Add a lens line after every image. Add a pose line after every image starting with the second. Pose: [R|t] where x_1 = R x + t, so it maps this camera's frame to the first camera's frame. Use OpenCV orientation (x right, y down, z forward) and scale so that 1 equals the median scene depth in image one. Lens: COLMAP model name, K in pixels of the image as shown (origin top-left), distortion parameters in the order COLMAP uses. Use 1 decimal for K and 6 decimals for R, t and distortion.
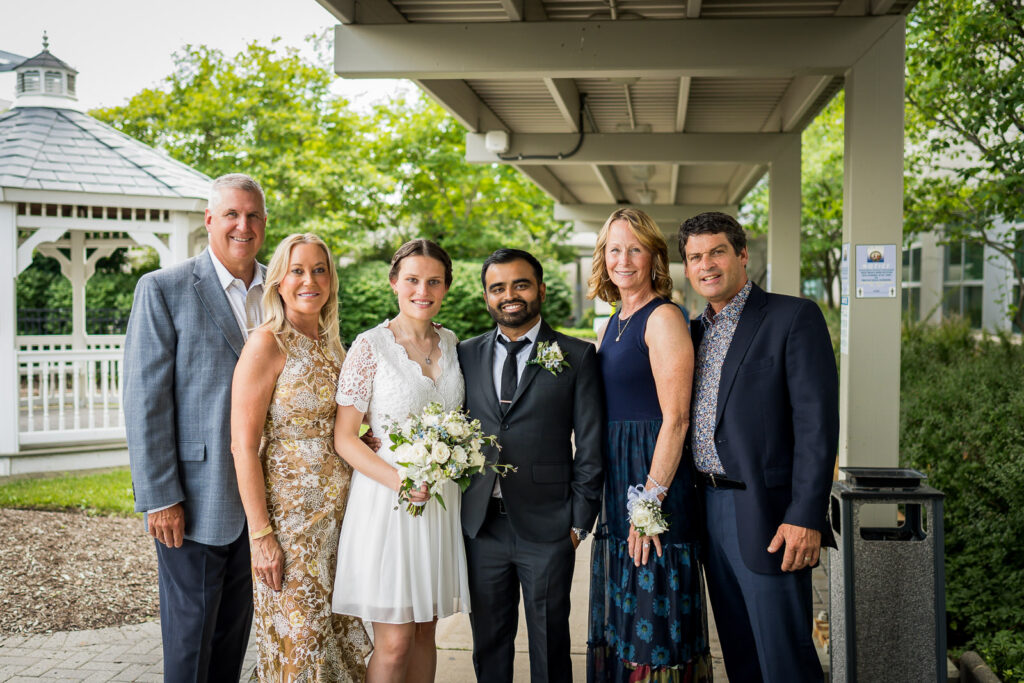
lens RADIAL K [[1065.6, 0, 510.1], [0, 1065.6, 339.3], [0, 0, 1]] dist [-0.000178, -0.001605]
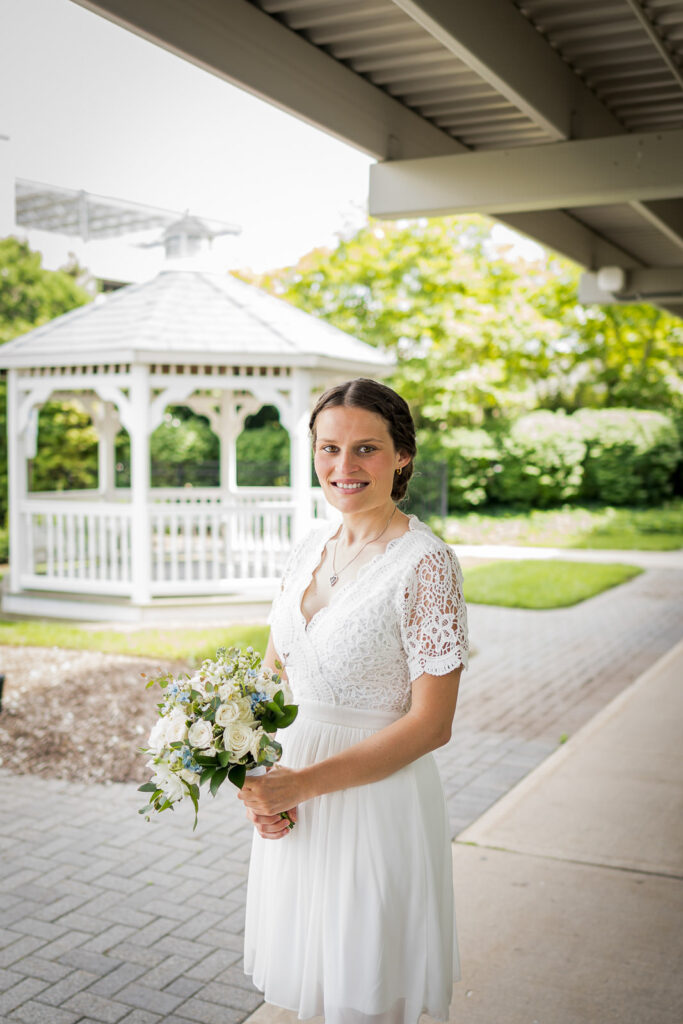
lens RADIAL K [[1091.5, 0, 339.9], [0, 1091.5, 512.2], [0, 0, 1]] dist [0.003040, -0.007106]
pose [[0.943043, 0.016526, -0.332260, 0.034543], [-0.010171, 0.999731, 0.020857, -0.003061], [0.332515, -0.016290, 0.942957, 0.023933]]
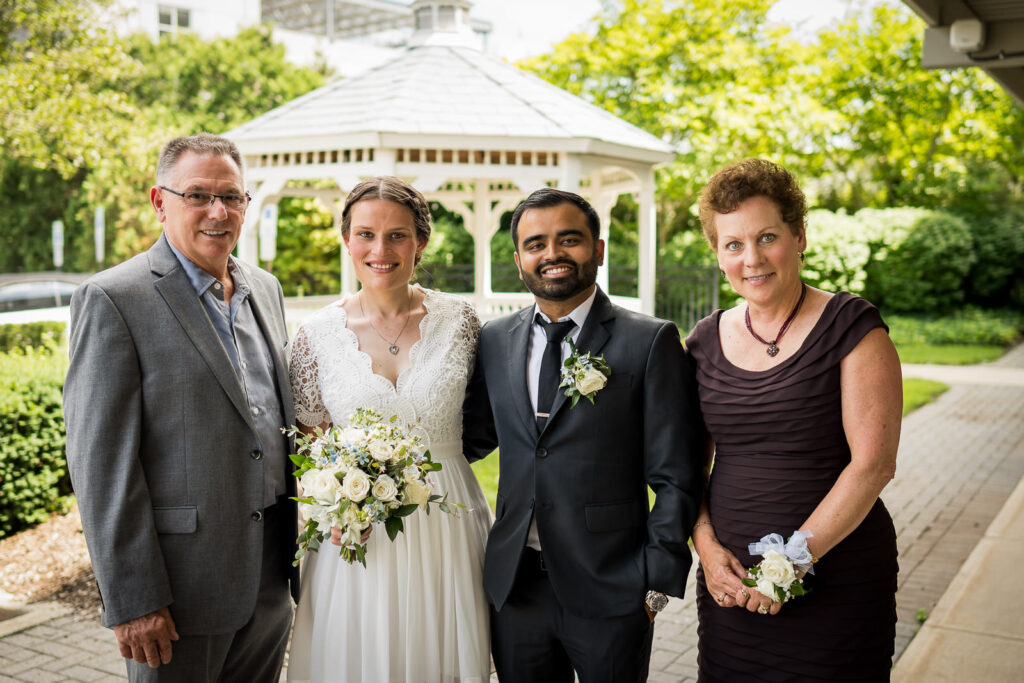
lens RADIAL K [[1097.7, 0, 531.6], [0, 1097.7, 334.1], [0, 0, 1]] dist [0.006823, -0.023764]
pose [[0.925182, 0.025747, -0.378649, 0.000644], [-0.012860, 0.999250, 0.036525, -0.003135], [0.379306, -0.028923, 0.924819, 0.084645]]
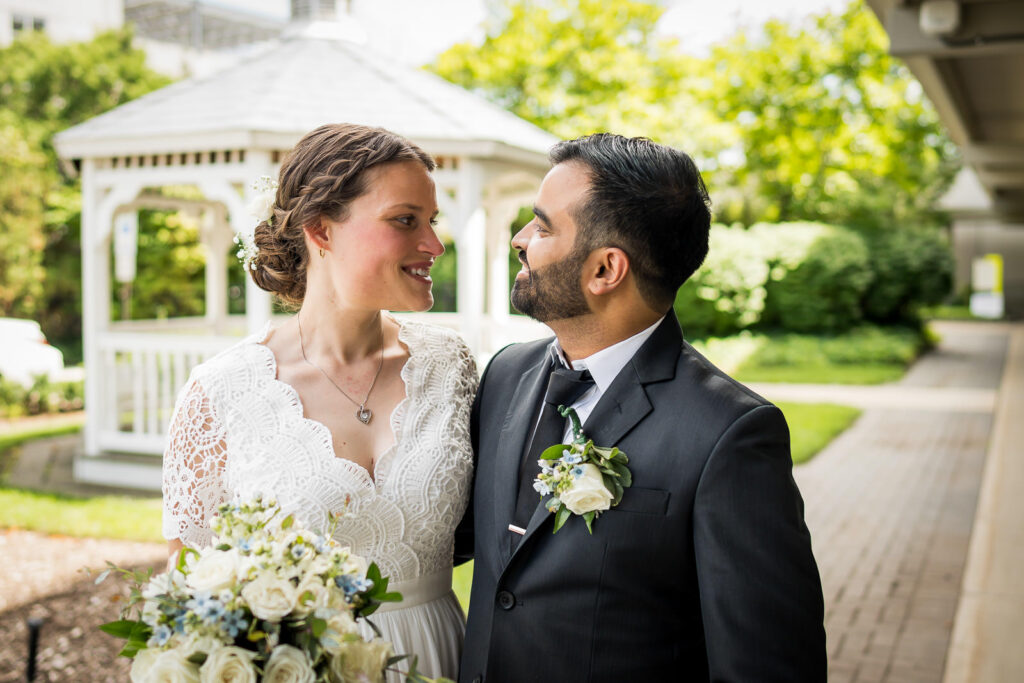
lens RADIAL K [[1100.5, 0, 514.0], [0, 1100.5, 327.7], [0, 0, 1]] dist [0.009251, -0.009953]
pose [[0.957737, 0.009308, -0.287496, -0.027773], [-0.006374, 0.999918, 0.011139, -0.003522], [0.287576, -0.008836, 0.957717, 0.132368]]
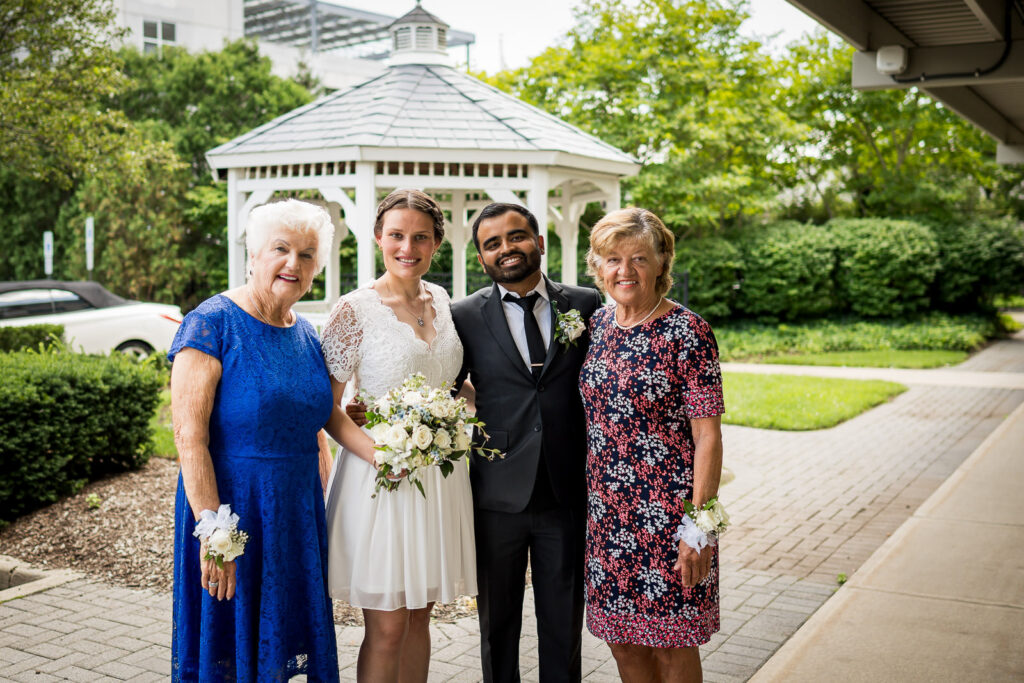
lens RADIAL K [[1107.1, 0, 511.9], [0, 1107.1, 330.6], [0, 0, 1]] dist [-0.003695, 0.001706]
pose [[0.923807, 0.020007, -0.382334, 0.019682], [-0.011972, 0.999655, 0.023384, 0.000250], [0.382670, -0.017026, 0.923728, 0.053840]]
